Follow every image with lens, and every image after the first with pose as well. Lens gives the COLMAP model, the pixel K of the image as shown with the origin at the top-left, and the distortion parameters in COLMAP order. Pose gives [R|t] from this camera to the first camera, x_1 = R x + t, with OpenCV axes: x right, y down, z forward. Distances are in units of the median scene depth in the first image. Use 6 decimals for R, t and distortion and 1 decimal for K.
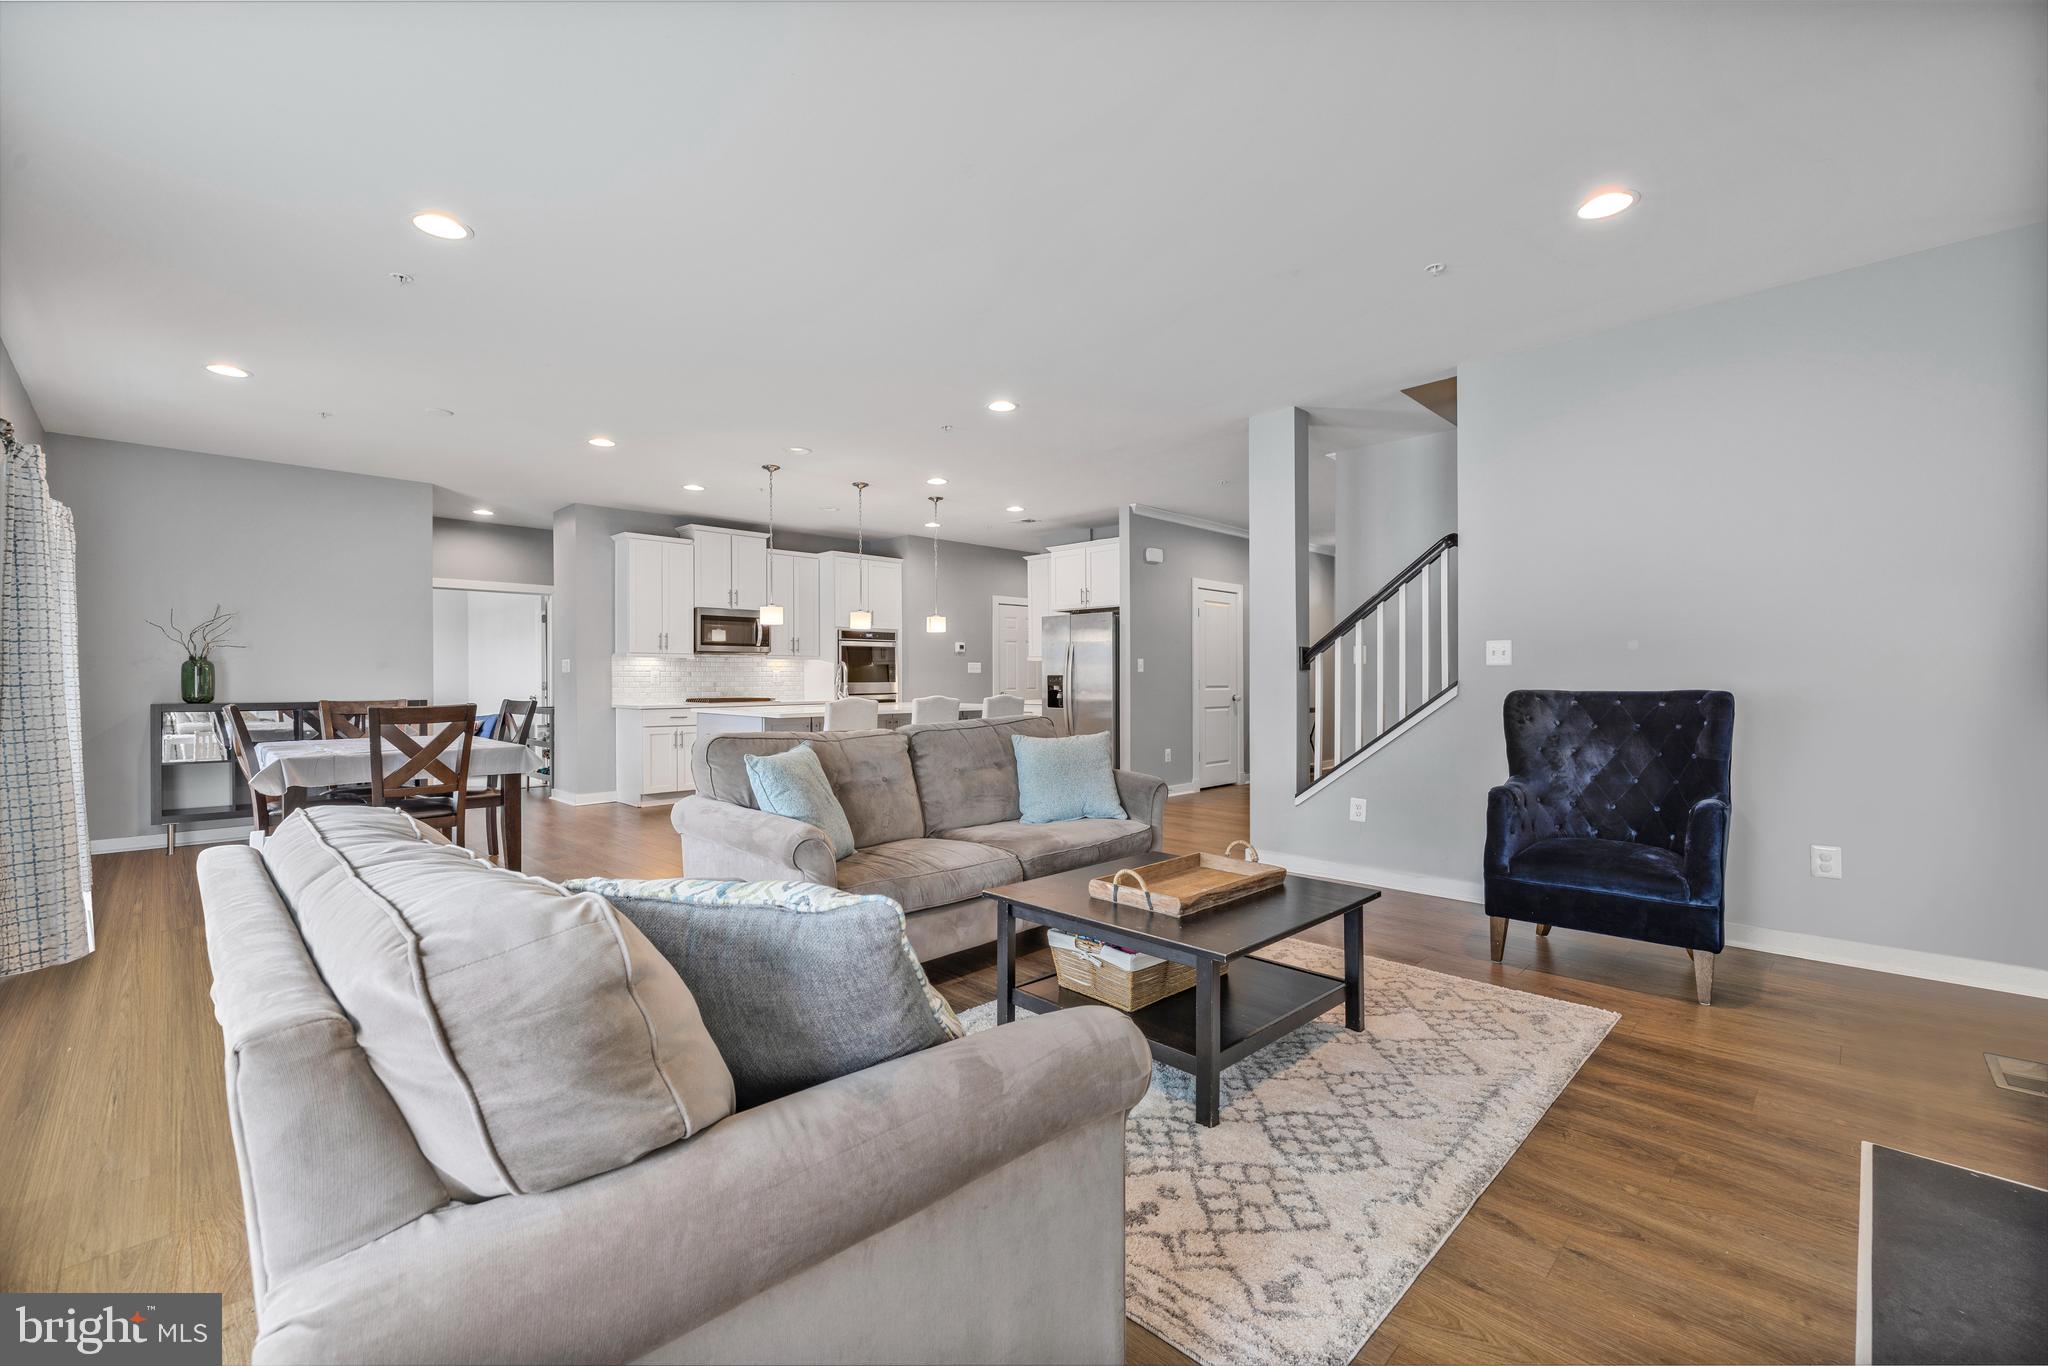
lens RADIAL K [[867.0, 0, 1033.4], [0, 867.0, 681.1], [0, 0, 1]] dist [0.001343, 0.000101]
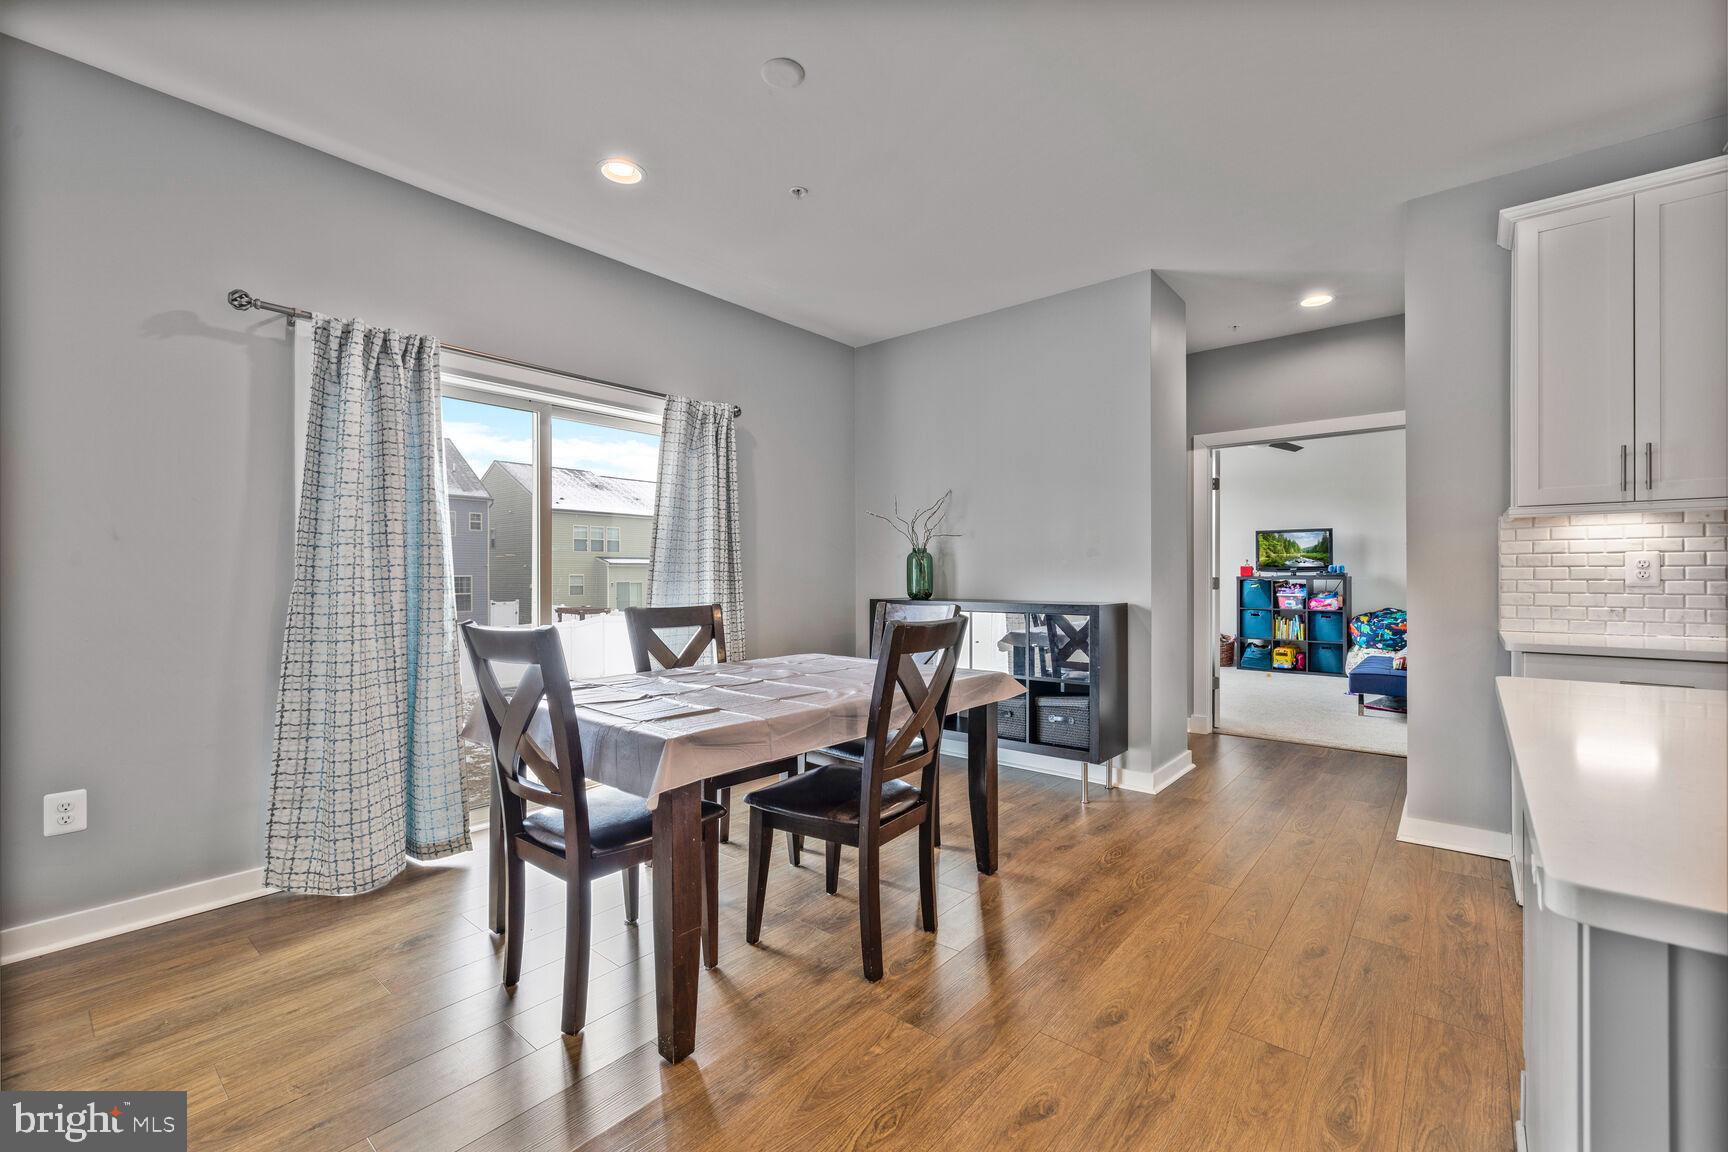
lens RADIAL K [[731.6, 0, 871.9], [0, 731.6, 574.4], [0, 0, 1]] dist [0.001343, 0.000101]
pose [[0.077186, 0.004254, -0.997008, -0.140158], [-0.000048, 0.999991, 0.004263, -0.002541], [0.997017, -0.000281, 0.077186, 0.627578]]
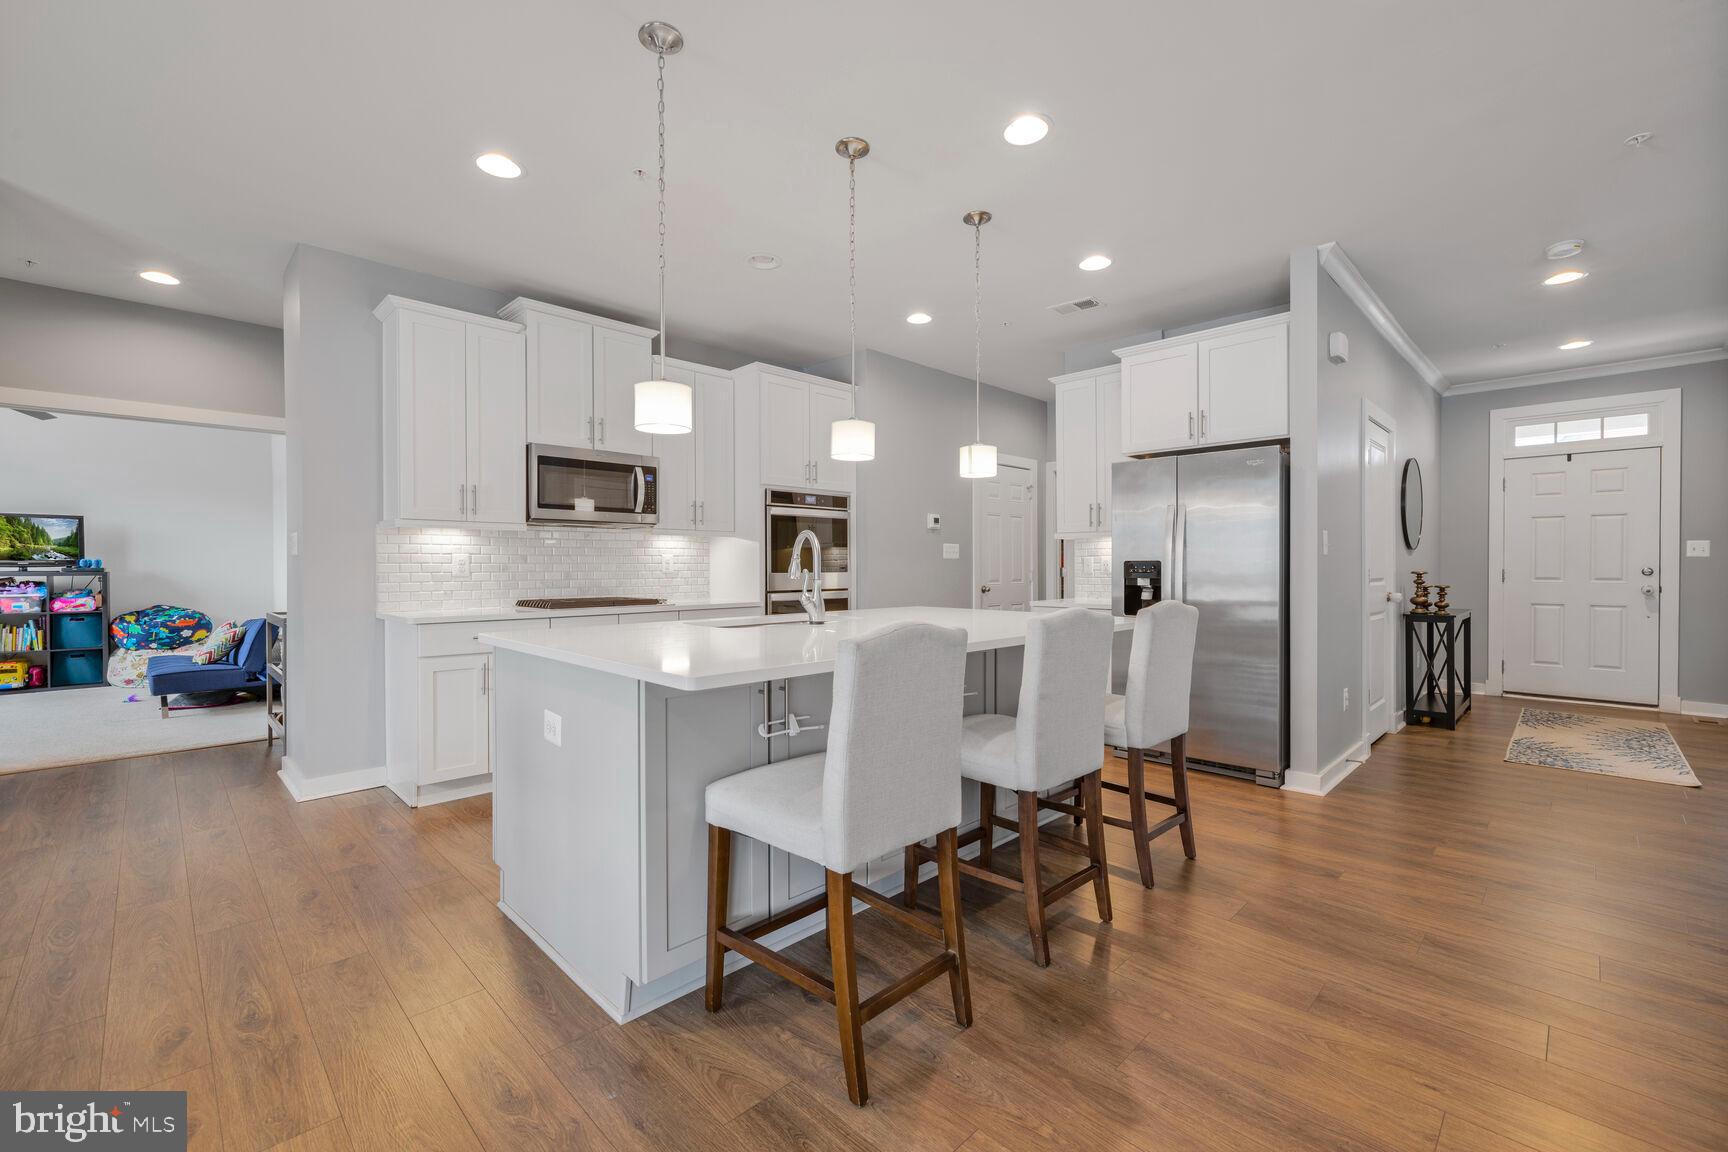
lens RADIAL K [[723.1, 0, 863.7], [0, 723.1, 567.8], [0, 0, 1]] dist [-0.001696, -0.000117]
pose [[0.999835, 0.001817, -0.018075, -0.155118], [-0.001814, 0.999998, 0.000201, -0.002391], [0.018075, -0.000168, 0.999837, 0.512170]]
